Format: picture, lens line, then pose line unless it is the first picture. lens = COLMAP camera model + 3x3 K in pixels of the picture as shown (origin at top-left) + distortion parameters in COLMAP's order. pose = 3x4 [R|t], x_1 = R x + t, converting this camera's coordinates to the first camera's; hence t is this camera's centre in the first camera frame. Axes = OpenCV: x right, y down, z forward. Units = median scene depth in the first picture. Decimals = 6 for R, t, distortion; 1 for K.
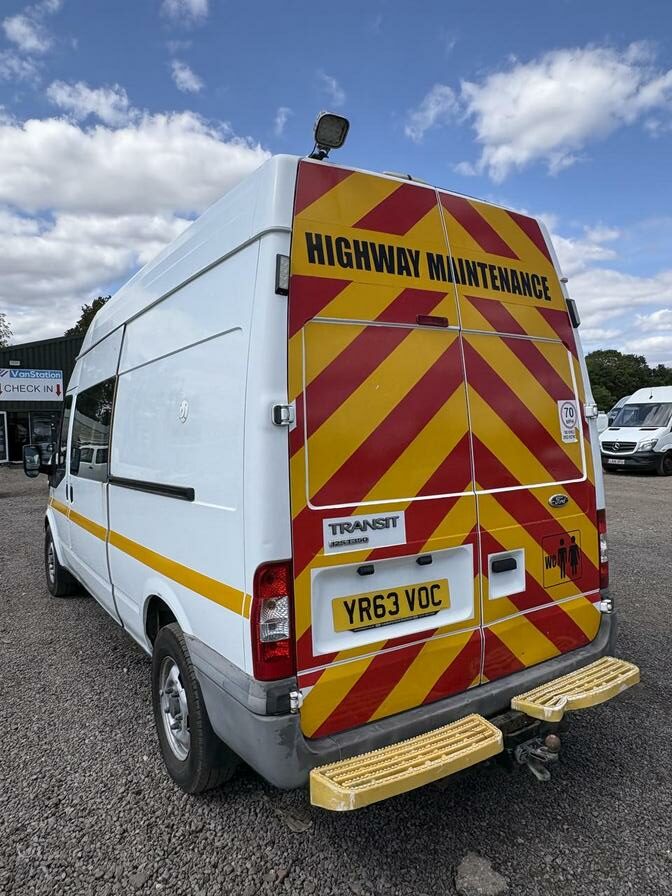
lens RADIAL K [[578.5, 0, 336.0], [0, 578.5, 448.0], [0, 0, 1]] dist [-0.002208, -0.000173]
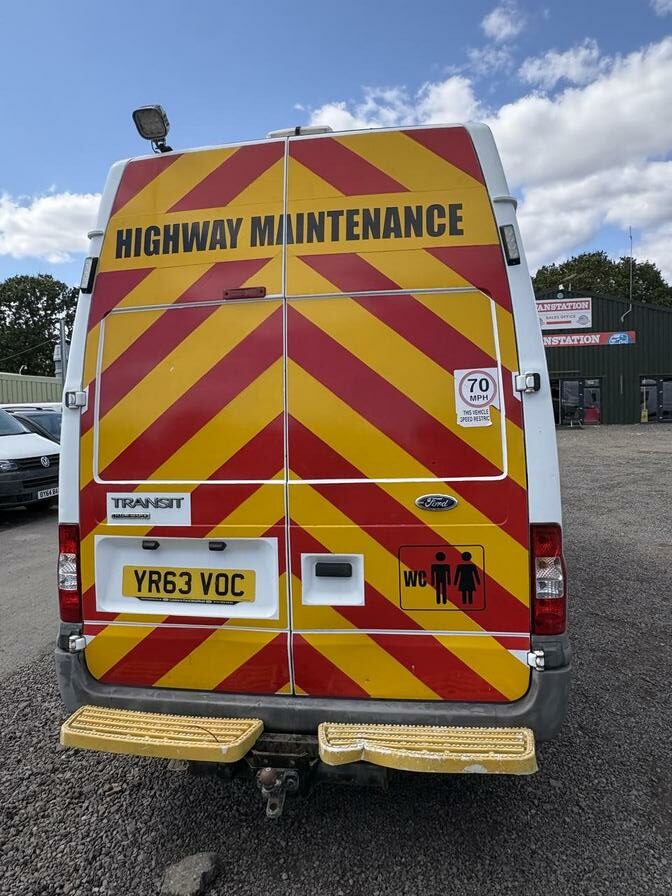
lens RADIAL K [[582.9, 0, 352.2], [0, 582.9, 446.7], [0, 0, 1]] dist [0.000494, 0.000574]
pose [[0.757013, 0.043321, -0.651962, 0.924069], [-0.009986, 0.998450, 0.054750, -0.027229], [0.653324, -0.034936, 0.756272, 0.401756]]
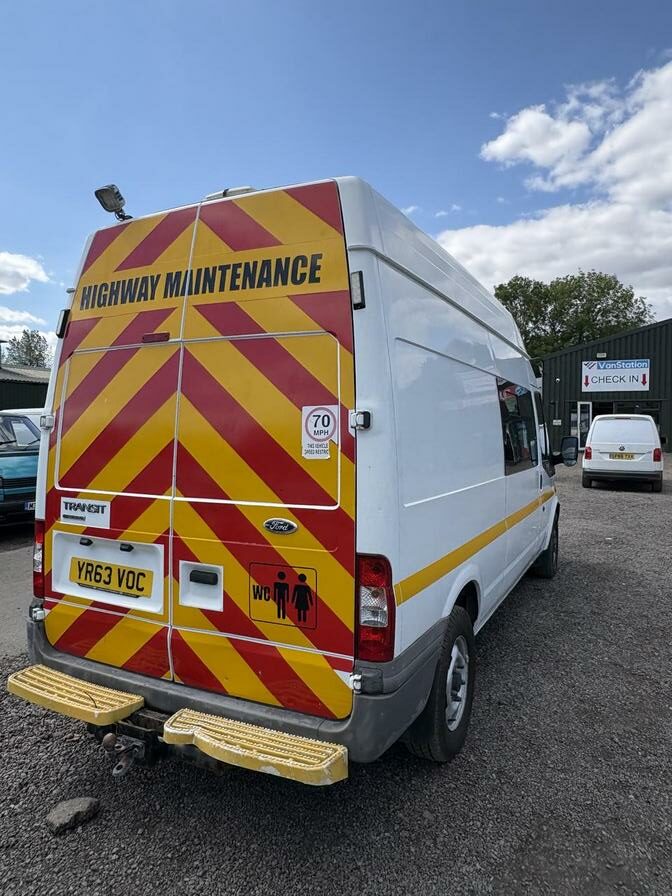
lens RADIAL K [[585.8, 0, 349.3], [0, 585.8, 453.1], [0, 0, 1]] dist [0.001609, 0.000965]
pose [[0.525249, 0.065044, -0.848459, 1.335398], [-0.041510, 0.997846, 0.050799, -0.072405], [0.849935, 0.008538, 0.526818, 0.733906]]
